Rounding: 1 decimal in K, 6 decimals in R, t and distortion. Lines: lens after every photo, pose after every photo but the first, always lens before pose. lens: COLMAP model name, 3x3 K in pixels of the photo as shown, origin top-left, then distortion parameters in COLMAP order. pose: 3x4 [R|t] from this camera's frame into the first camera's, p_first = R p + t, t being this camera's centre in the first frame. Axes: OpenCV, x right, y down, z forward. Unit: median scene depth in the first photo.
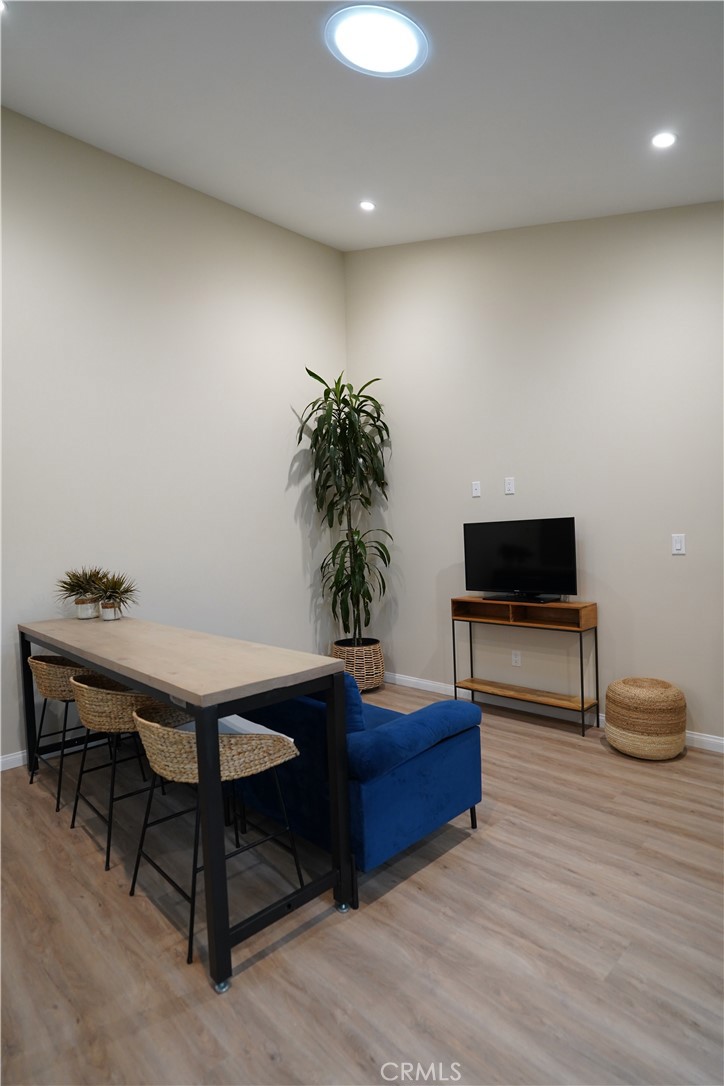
lens RADIAL K [[558.9, 0, 362.0], [0, 558.9, 543.0], [0, 0, 1]] dist [-0.058863, 0.025980]
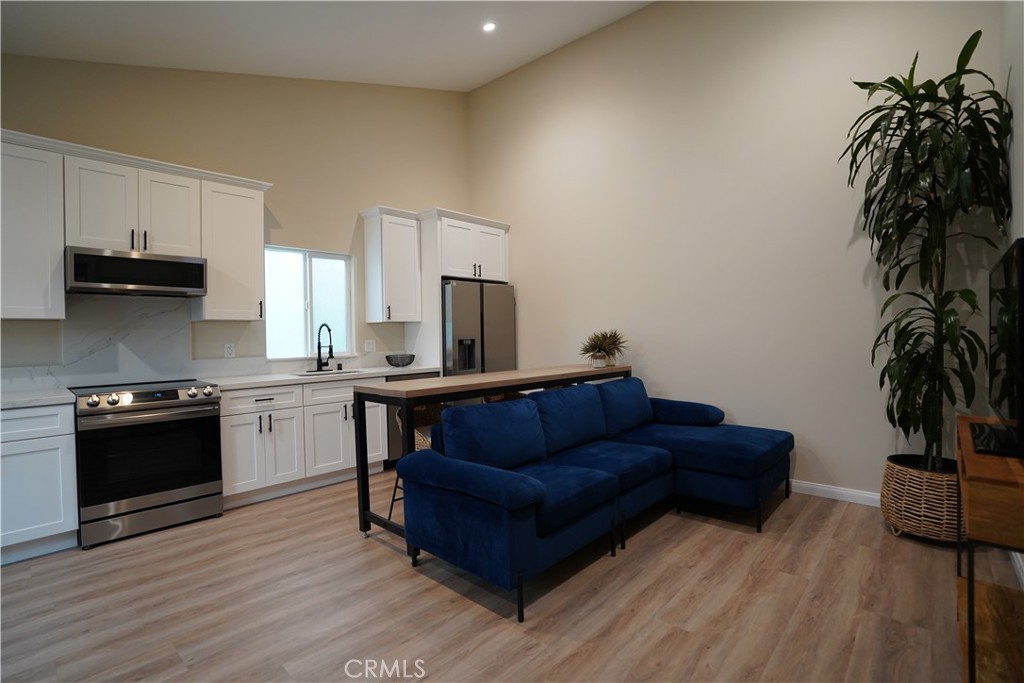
lens RADIAL K [[482.5, 0, 516.7], [0, 482.5, 336.8], [0, 0, 1]] dist [-0.068550, 0.025126]
pose [[0.070095, 0.046740, -0.996445, 0.750278], [0.000357, 0.998900, 0.046880, 0.005414], [0.997540, -0.003642, 0.070001, 0.729953]]
